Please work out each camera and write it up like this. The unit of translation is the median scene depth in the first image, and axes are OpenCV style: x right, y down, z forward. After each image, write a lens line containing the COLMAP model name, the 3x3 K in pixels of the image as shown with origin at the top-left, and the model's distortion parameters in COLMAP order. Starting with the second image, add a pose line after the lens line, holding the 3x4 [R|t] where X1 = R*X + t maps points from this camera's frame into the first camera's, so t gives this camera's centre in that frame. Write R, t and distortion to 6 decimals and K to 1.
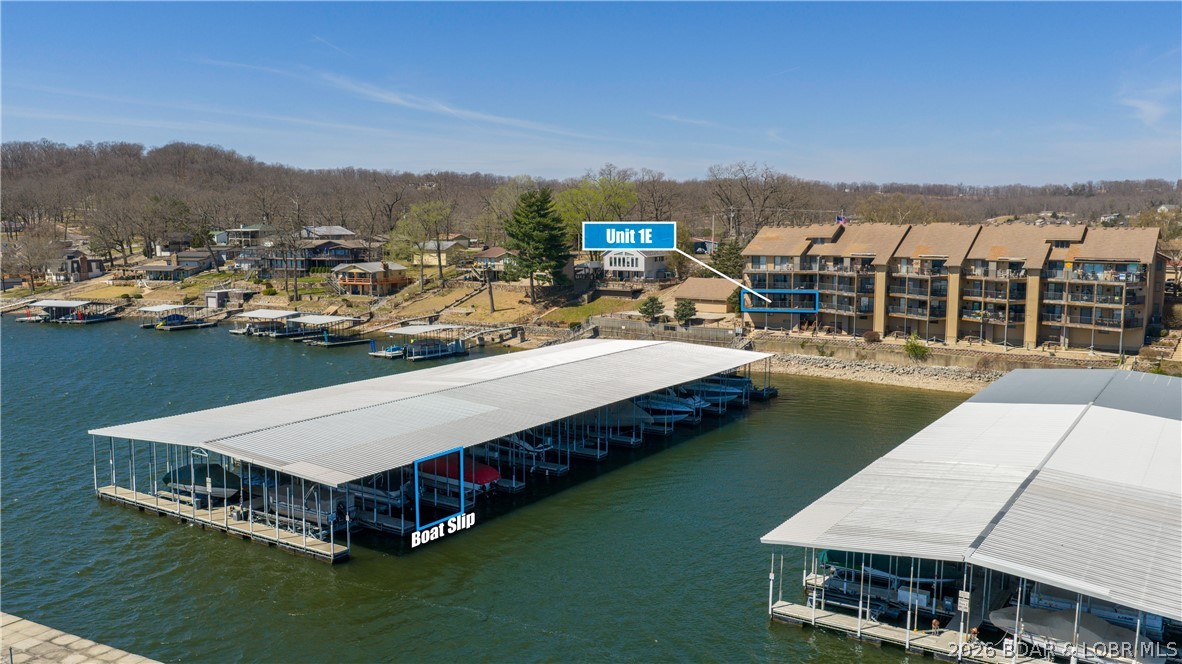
lens RADIAL K [[973.7, 0, 589.9], [0, 973.7, 333.2], [0, 0, 1]] dist [-0.001844, -0.004070]
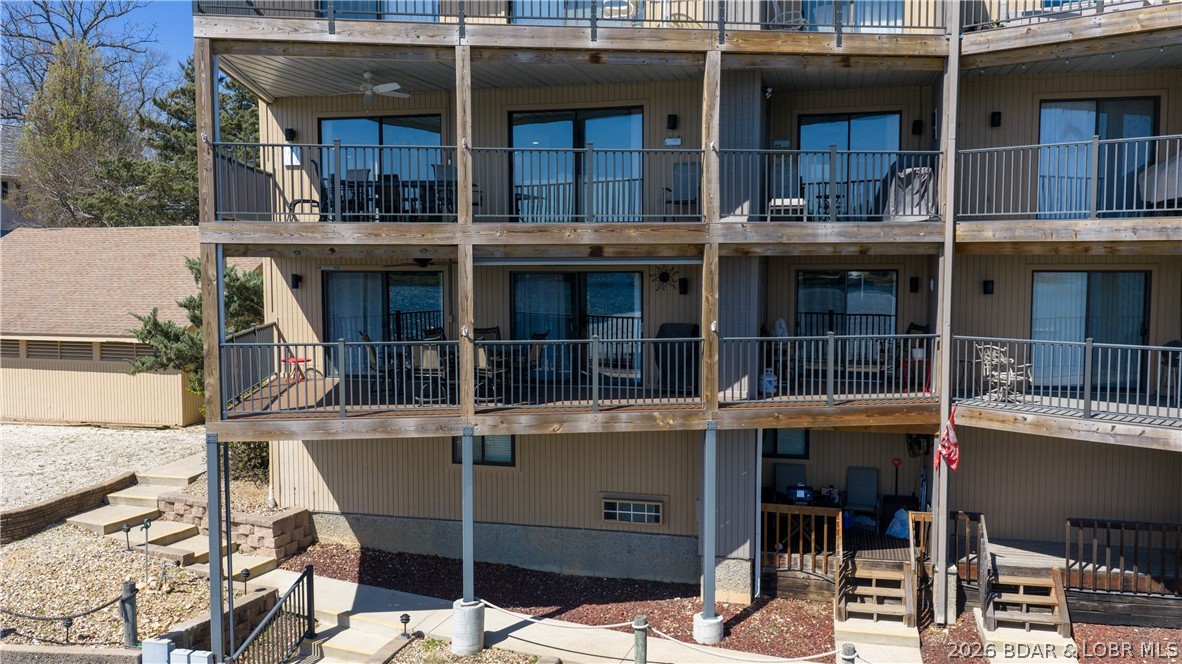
lens RADIAL K [[973.7, 0, 591.5], [0, 973.7, 331.1], [0, 0, 1]] dist [-0.001844, -0.004070]
pose [[0.940979, -0.032574, 0.336893, 0.157258], [0.046114, 0.998415, -0.032265, -0.029332], [-0.335308, 0.045897, 0.940990, 0.879145]]
